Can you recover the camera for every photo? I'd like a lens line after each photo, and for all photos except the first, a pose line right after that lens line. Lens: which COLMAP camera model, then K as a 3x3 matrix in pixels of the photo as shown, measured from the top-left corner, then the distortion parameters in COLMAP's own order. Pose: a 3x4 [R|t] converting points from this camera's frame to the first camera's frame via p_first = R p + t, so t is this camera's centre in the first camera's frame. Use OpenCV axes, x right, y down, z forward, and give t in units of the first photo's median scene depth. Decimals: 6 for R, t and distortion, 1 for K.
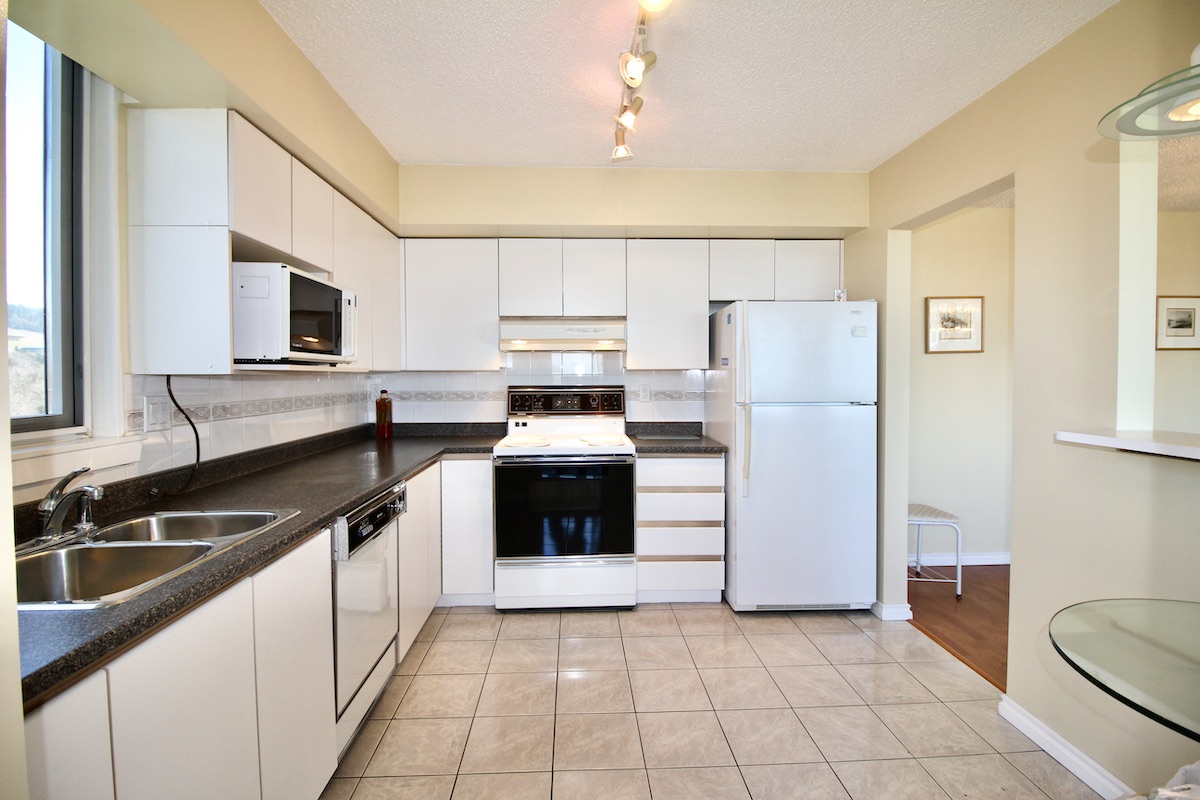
lens RADIAL K [[554.1, 0, 602.5], [0, 554.1, 387.8], [0, 0, 1]] dist [0.001480, -0.013655]
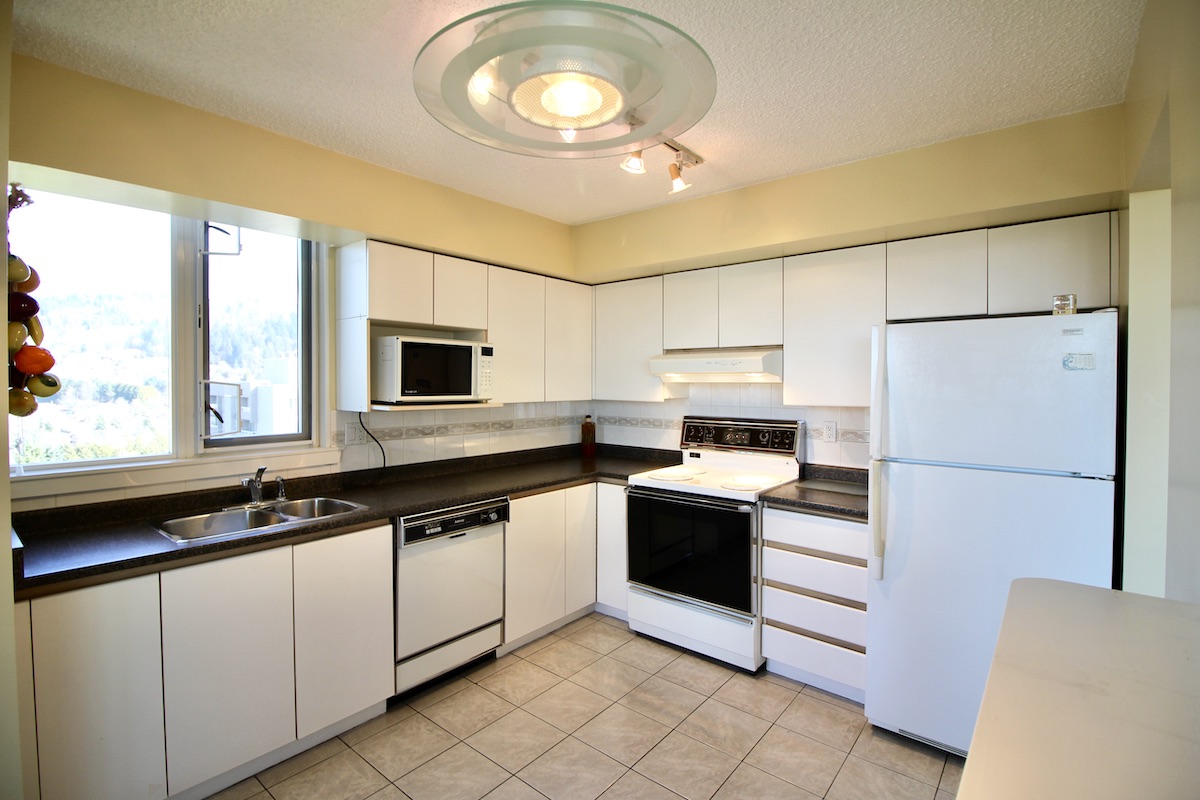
lens RADIAL K [[557.7, 0, 597.3], [0, 557.7, 389.4], [0, 0, 1]] dist [-0.001123, -0.011080]
pose [[0.741346, 0.014511, -0.670966, 0.426106], [-0.021877, 0.999757, -0.002550, -0.049774], [0.670766, 0.016570, 0.741484, 0.143555]]
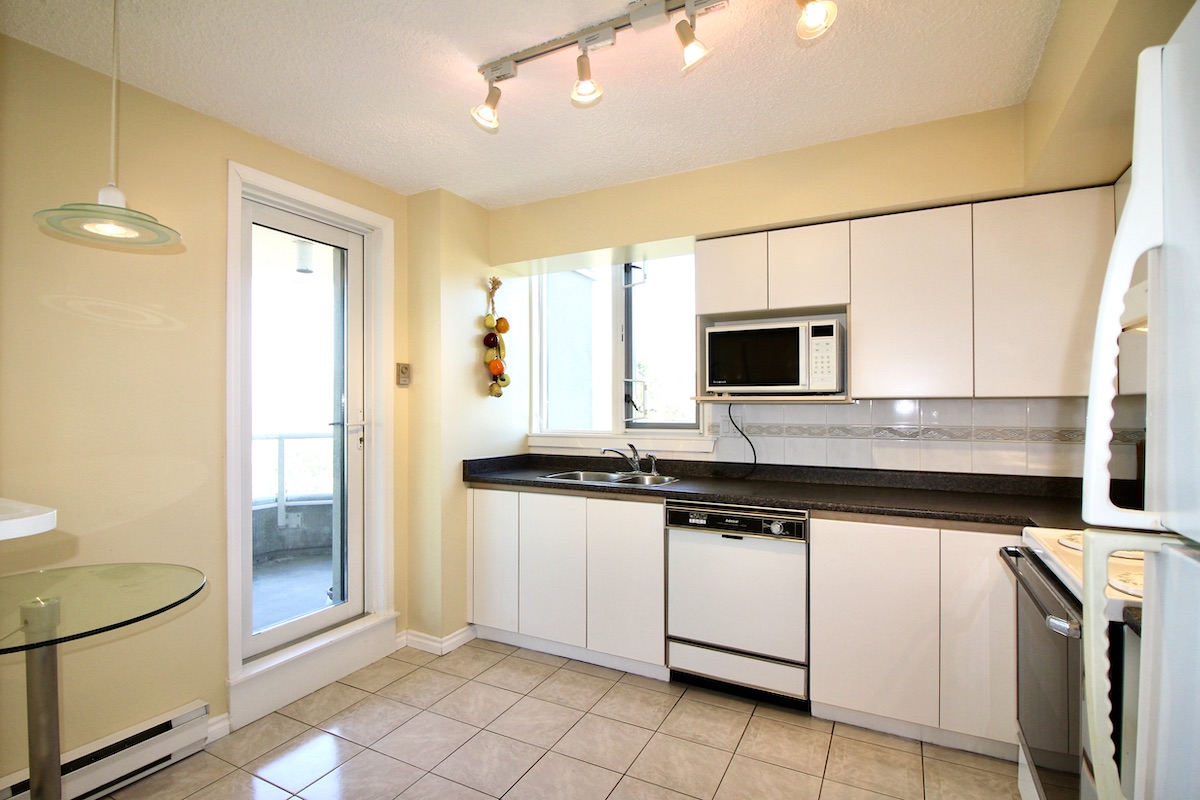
lens RADIAL K [[581.4, 0, 587.0], [0, 581.4, 402.0], [0, 0, 1]] dist [-0.000440, -0.014664]
pose [[-0.515059, -0.004364, -0.857144, 0.493282], [-0.019302, 0.999793, 0.006508, -0.016047], [0.856938, 0.019897, -0.515036, 0.819992]]
